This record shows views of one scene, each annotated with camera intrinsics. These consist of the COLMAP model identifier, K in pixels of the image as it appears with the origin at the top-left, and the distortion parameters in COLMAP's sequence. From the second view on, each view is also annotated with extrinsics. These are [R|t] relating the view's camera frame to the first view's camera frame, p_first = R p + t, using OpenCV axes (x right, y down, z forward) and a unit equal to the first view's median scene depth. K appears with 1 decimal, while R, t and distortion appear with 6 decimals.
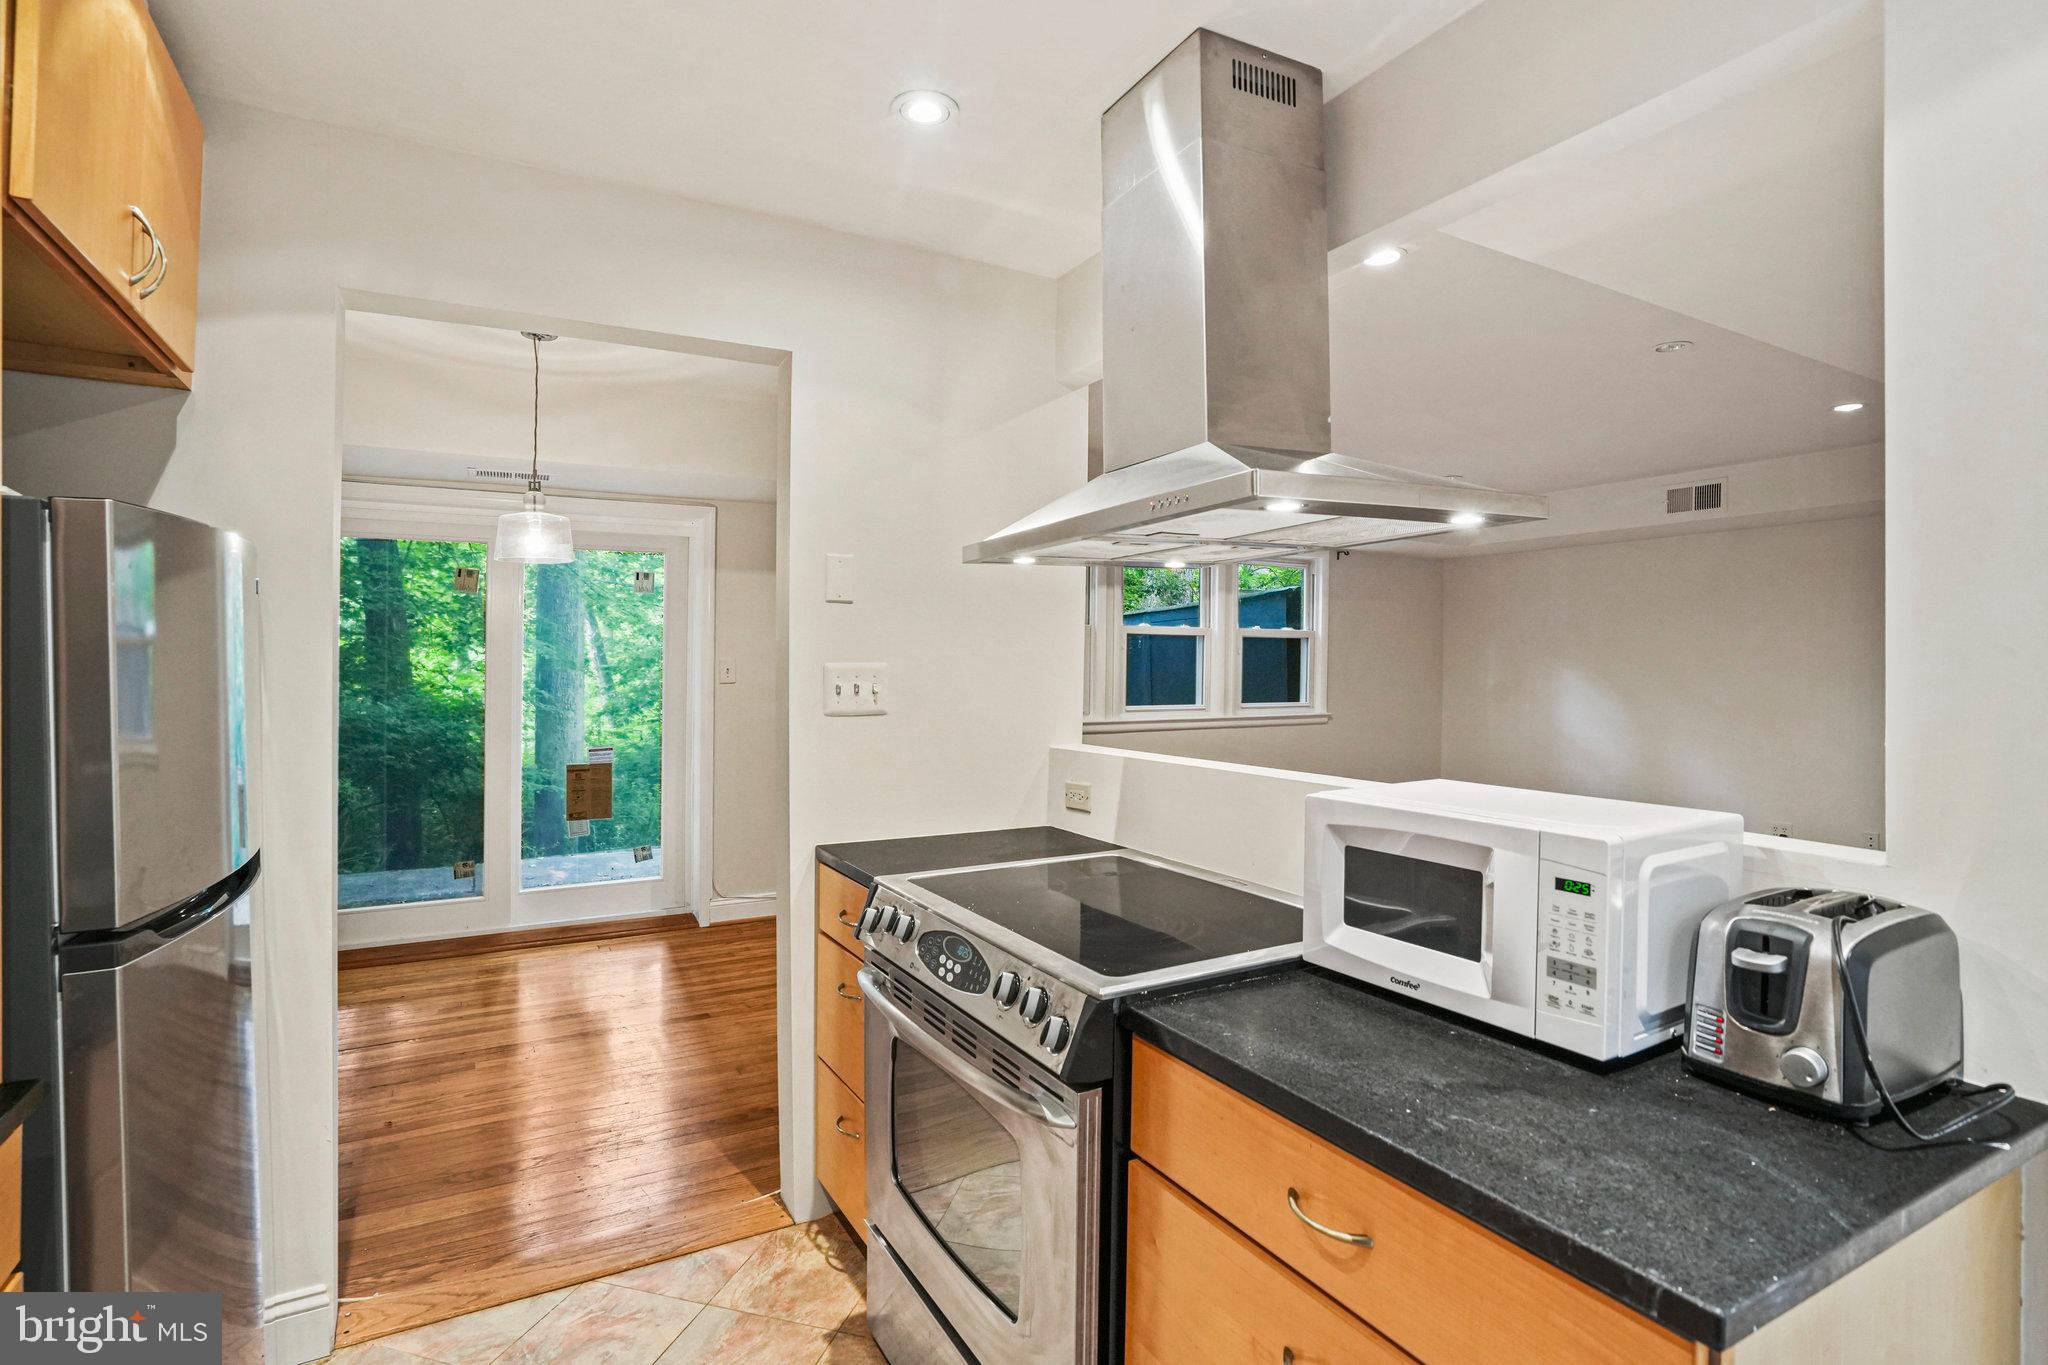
lens RADIAL K [[996.2, 0, 1013.3], [0, 996.2, 685.3], [0, 0, 1]] dist [-0.036439, 0.012266]
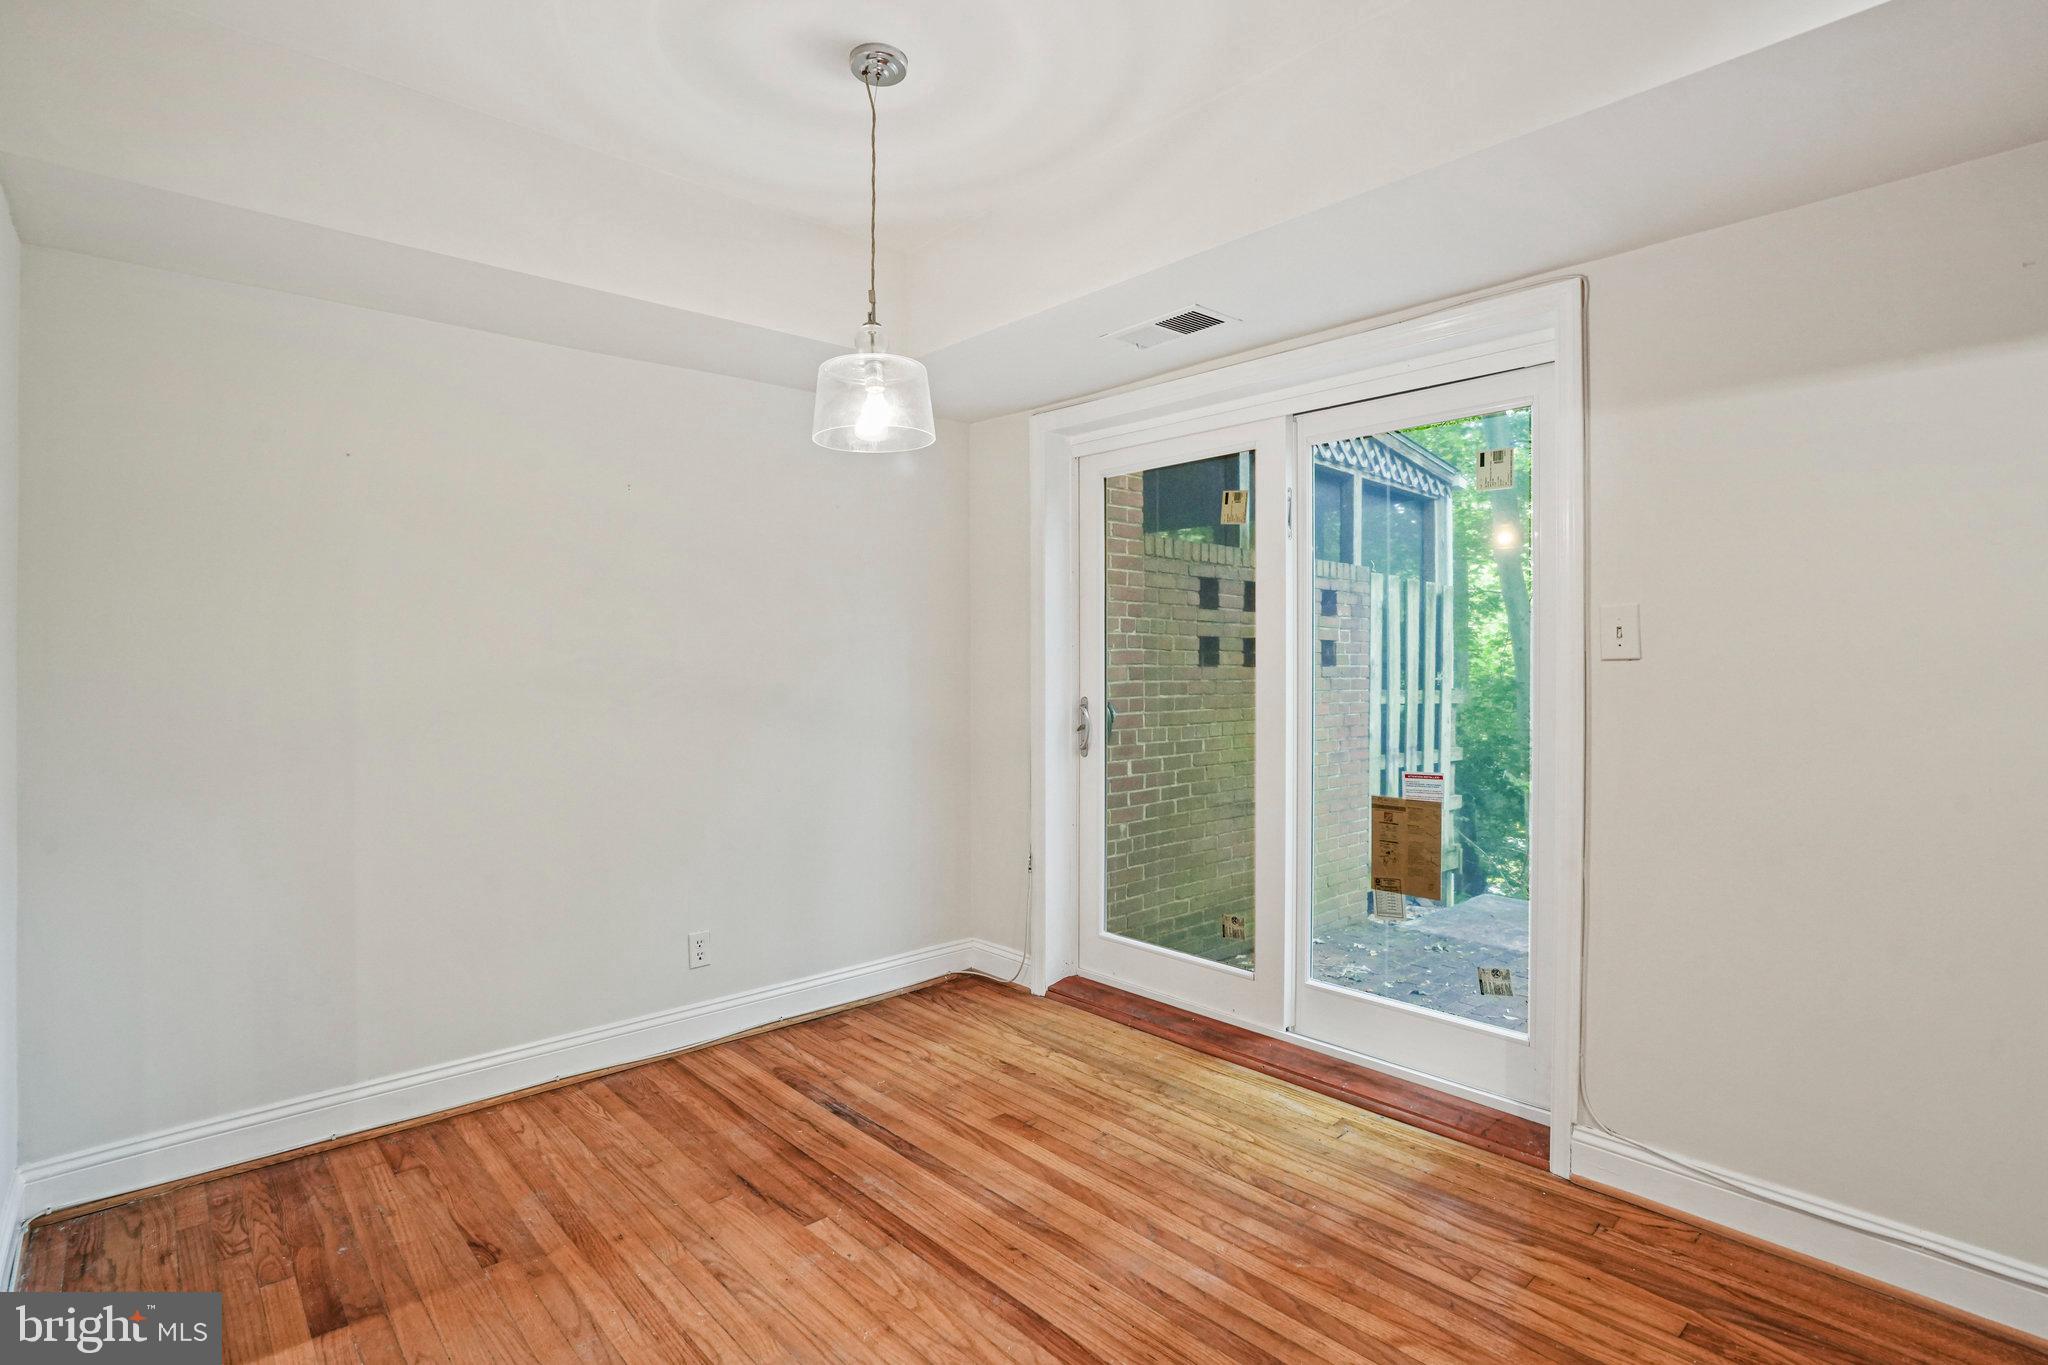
lens RADIAL K [[996.2, 0, 1014.8], [0, 996.2, 669.8], [0, 0, 1]] dist [-0.036439, 0.012266]
pose [[0.214120, 0.012936, -0.976722, 0.090588], [-0.012548, 0.999866, 0.010492, 0.000627], [0.976727, 0.010010, 0.214254, 0.673934]]
